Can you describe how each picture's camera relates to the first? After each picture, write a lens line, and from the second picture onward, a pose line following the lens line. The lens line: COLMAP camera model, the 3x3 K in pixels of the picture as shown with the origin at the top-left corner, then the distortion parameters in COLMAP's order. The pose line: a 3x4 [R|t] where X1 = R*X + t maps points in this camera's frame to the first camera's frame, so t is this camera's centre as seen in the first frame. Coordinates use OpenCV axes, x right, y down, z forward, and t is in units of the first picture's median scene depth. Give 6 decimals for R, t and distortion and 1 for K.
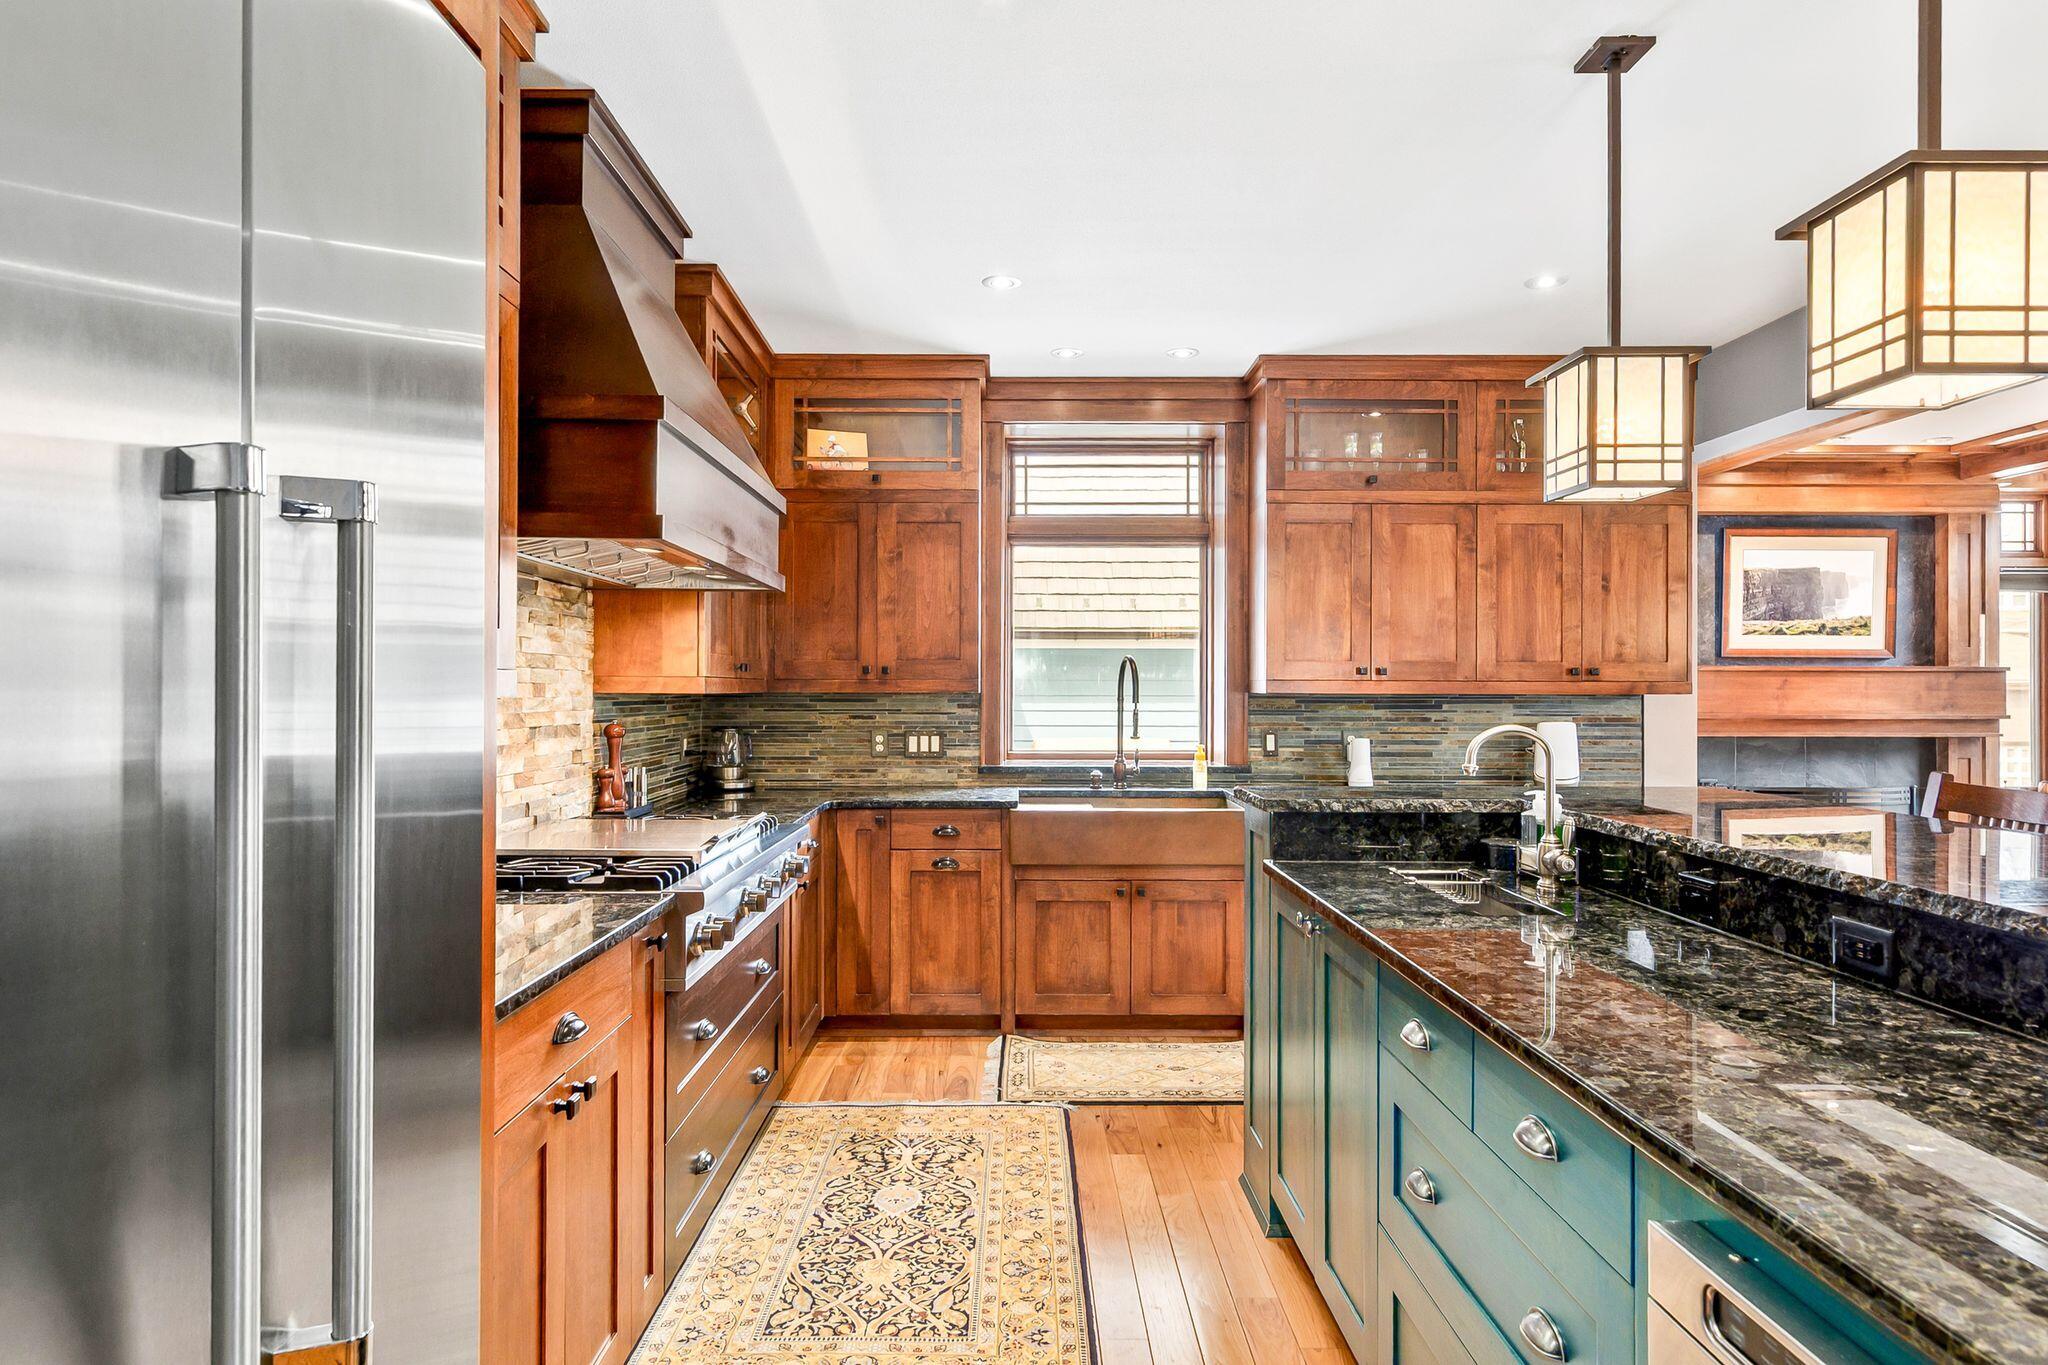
lens RADIAL K [[1145.8, 0, 1014.6], [0, 1145.8, 683.8], [0, 0, 1]] dist [0.002336, 0.002499]
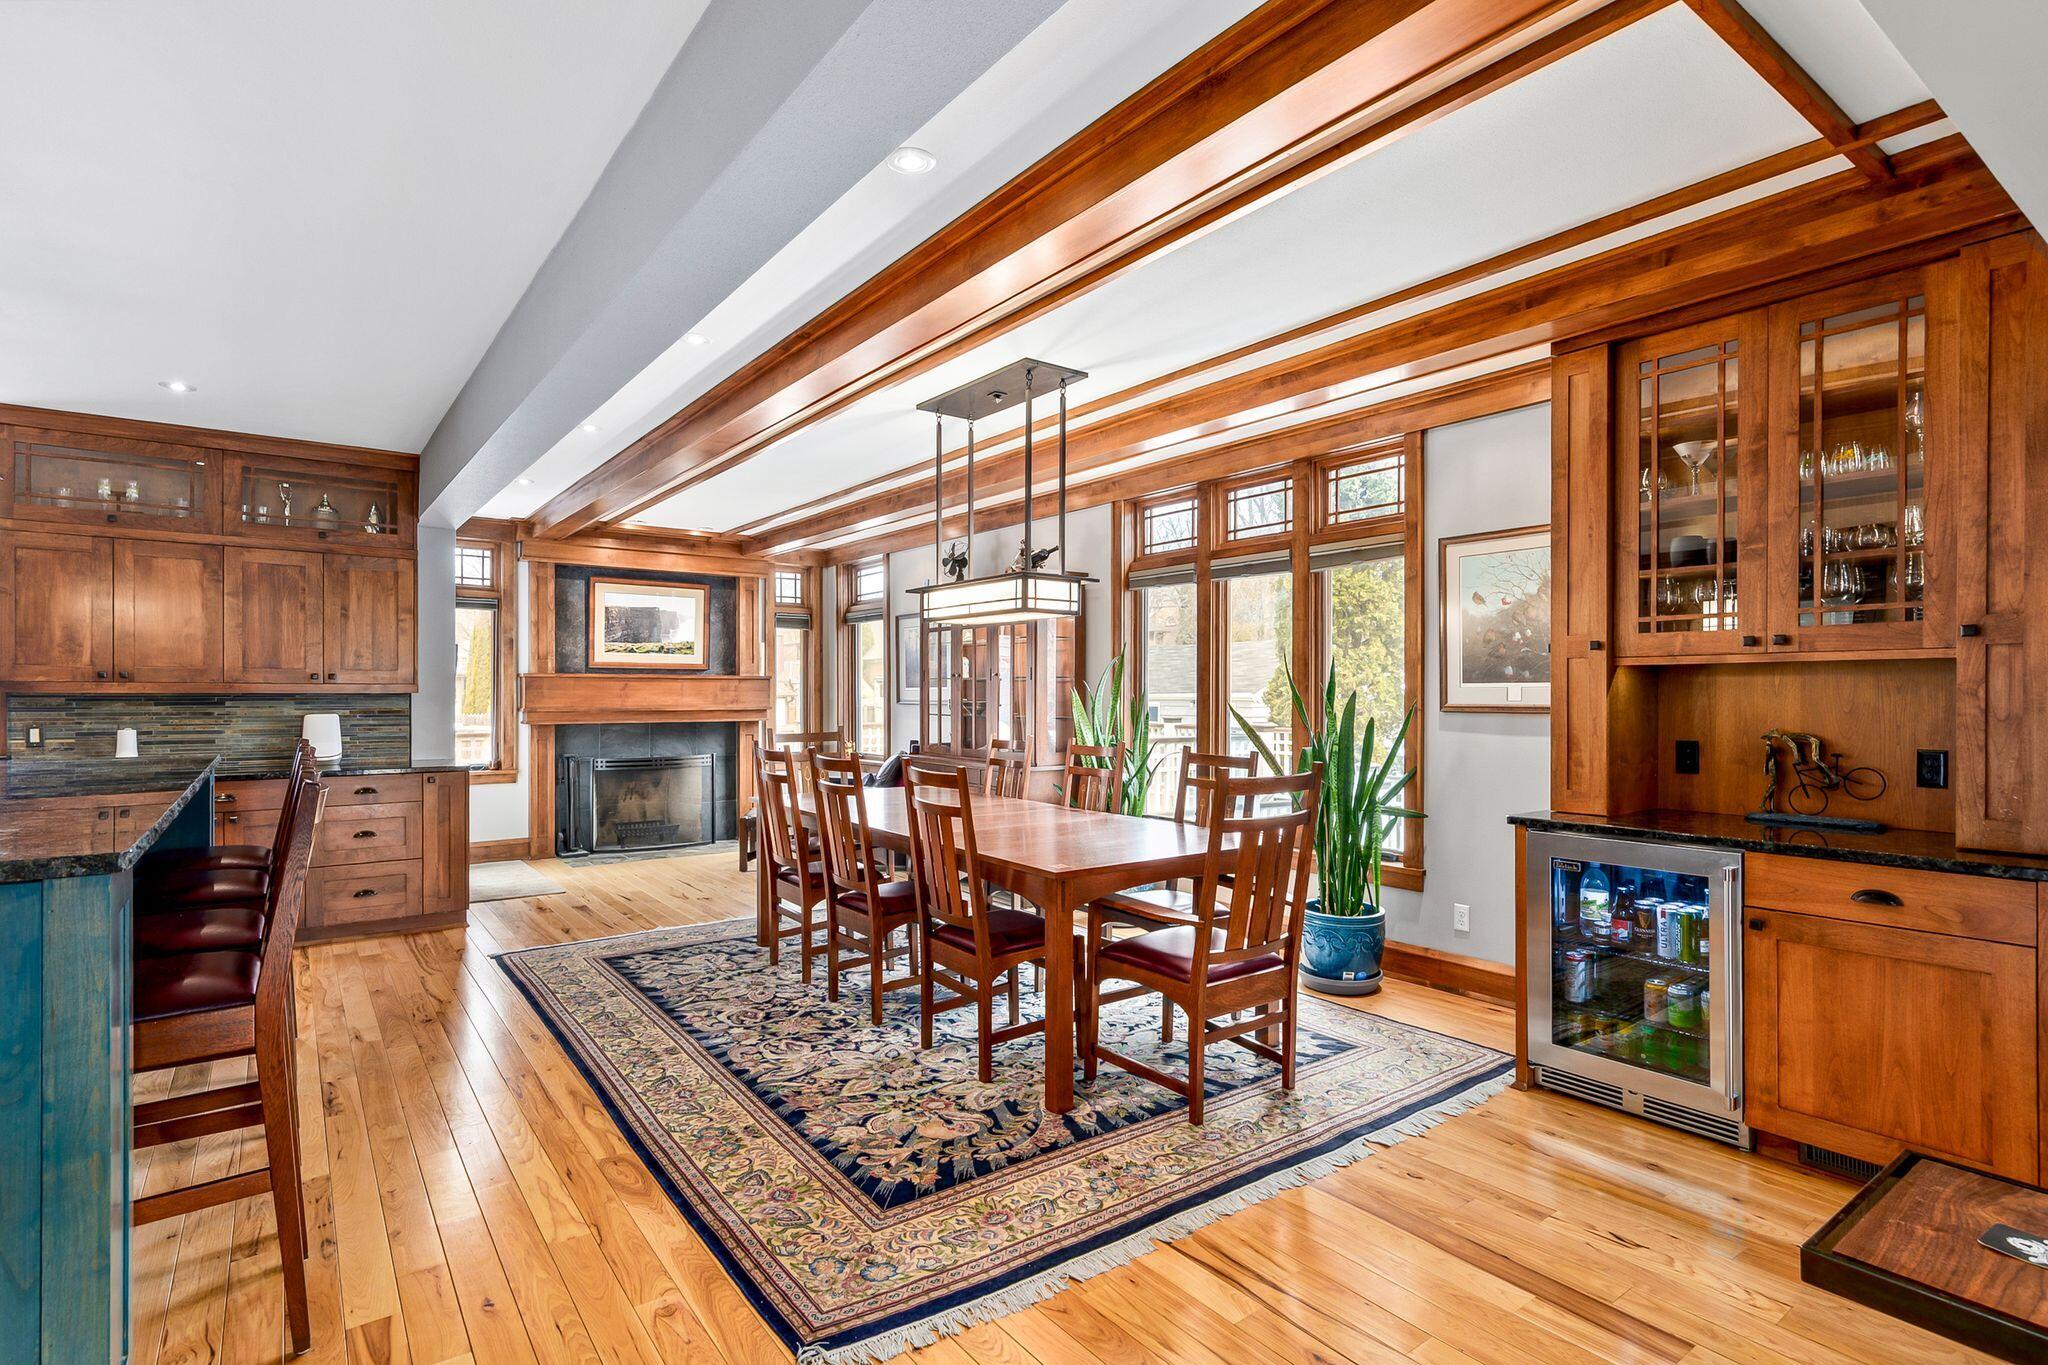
lens RADIAL K [[994.3, 0, 1012.6], [0, 994.3, 698.8], [0, 0, 1]] dist [0.005722, -0.000757]
pose [[0.806950, -0.004353, 0.590604, 0.455927], [-0.002403, 0.999940, 0.010653, 0.001267], [-0.590615, -0.010015, 0.806891, -0.432036]]
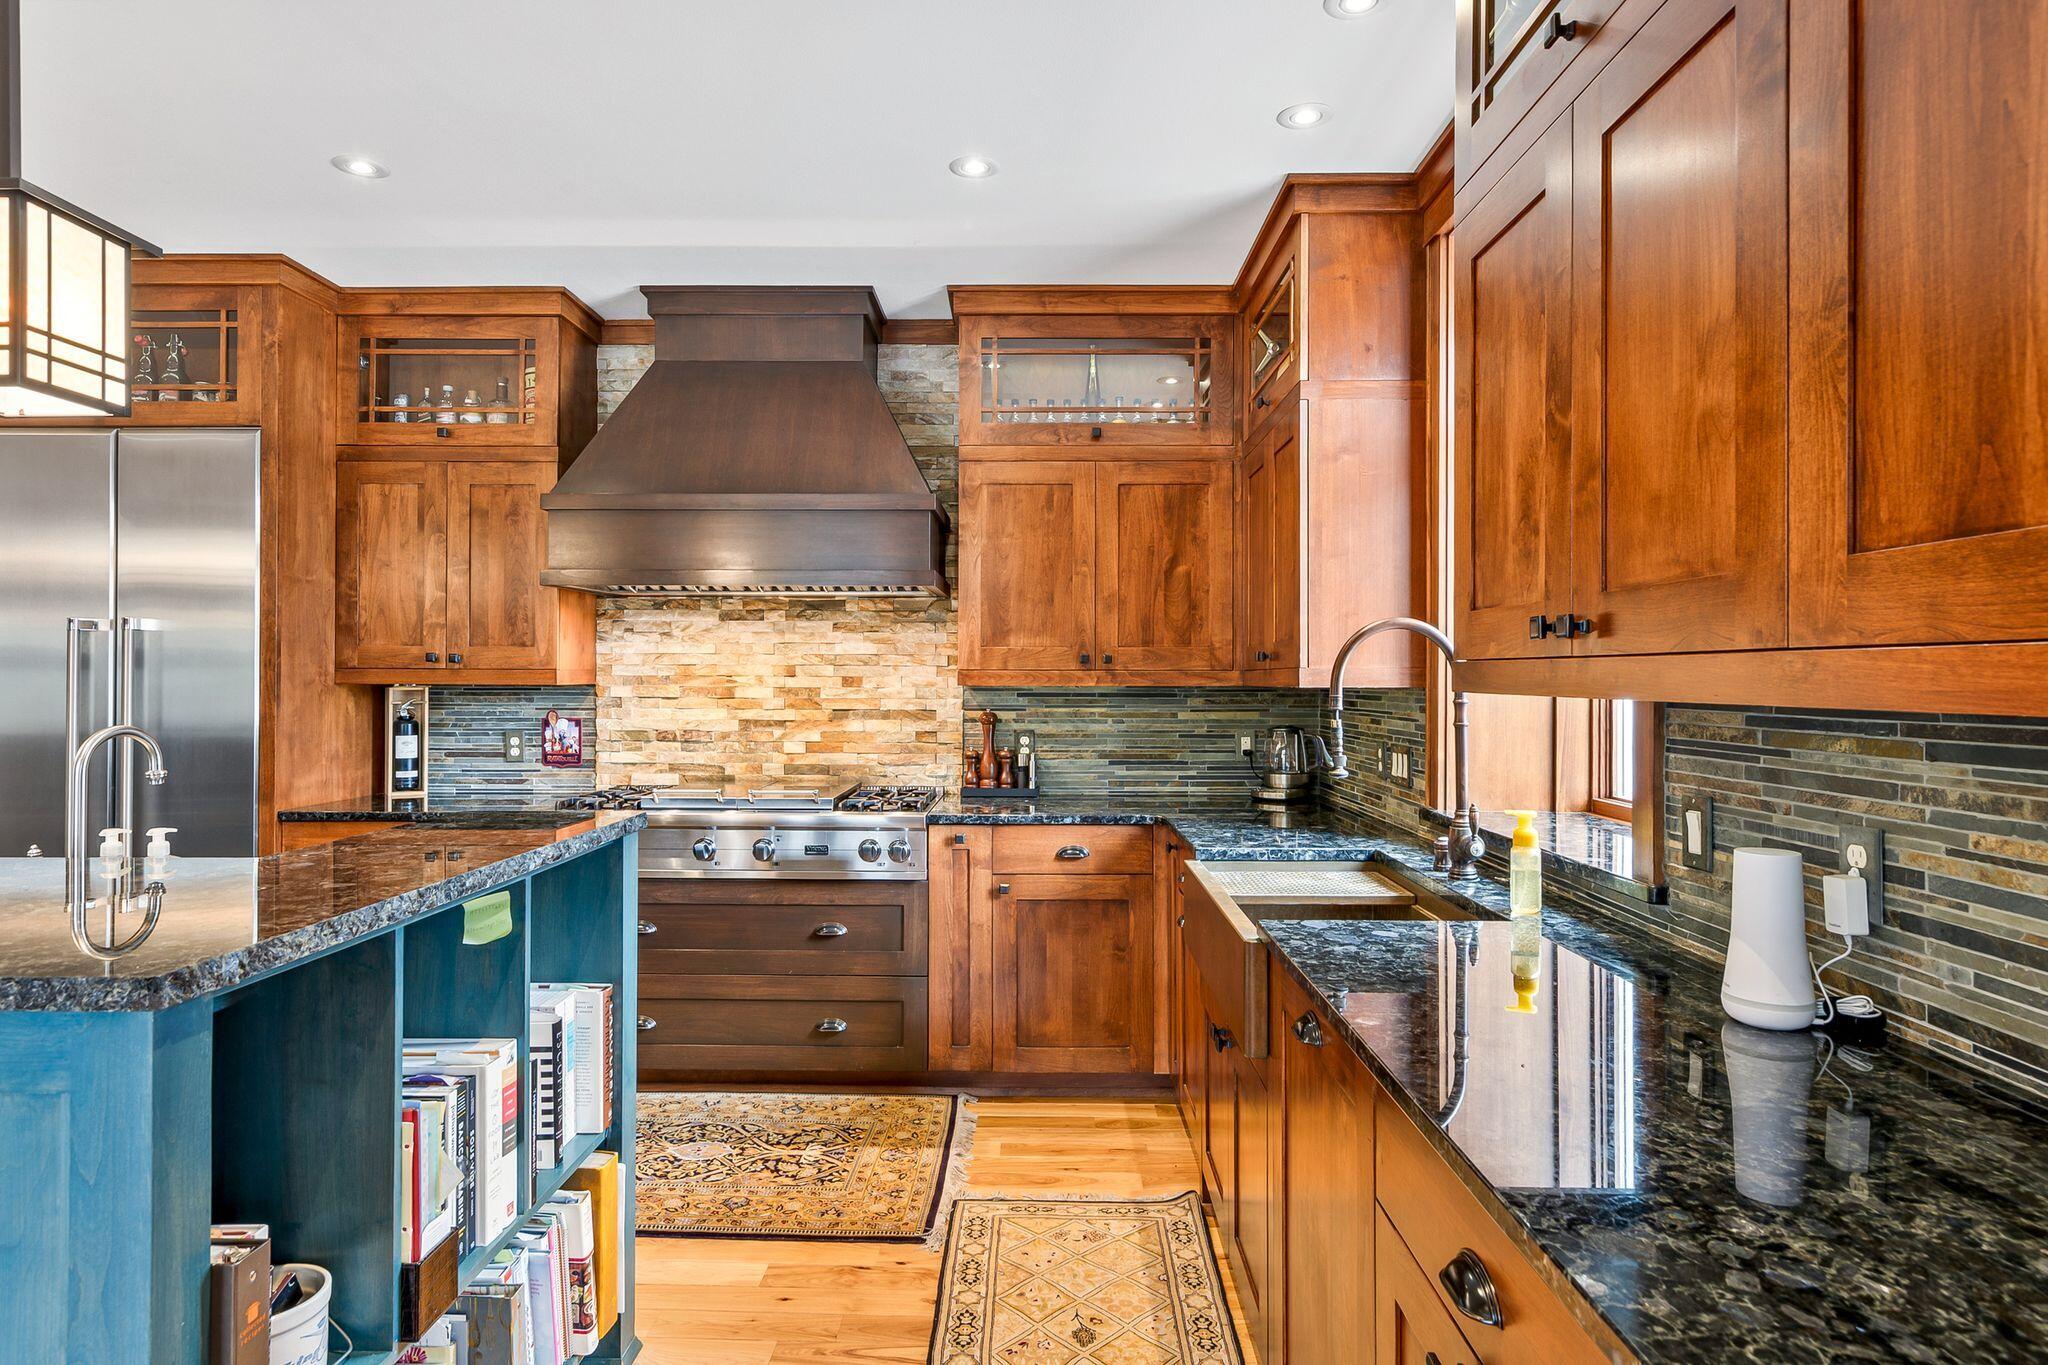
lens RADIAL K [[1145.8, 0, 1025.9], [0, 1145.8, 670.7], [0, 0, 1]] dist [0.002336, 0.002499]
pose [[-0.014017, -0.008673, -0.999864, 0.631607], [0.002703, 0.999958, -0.008711, 0.003172], [0.999898, -0.002825, -0.013993, 0.851193]]
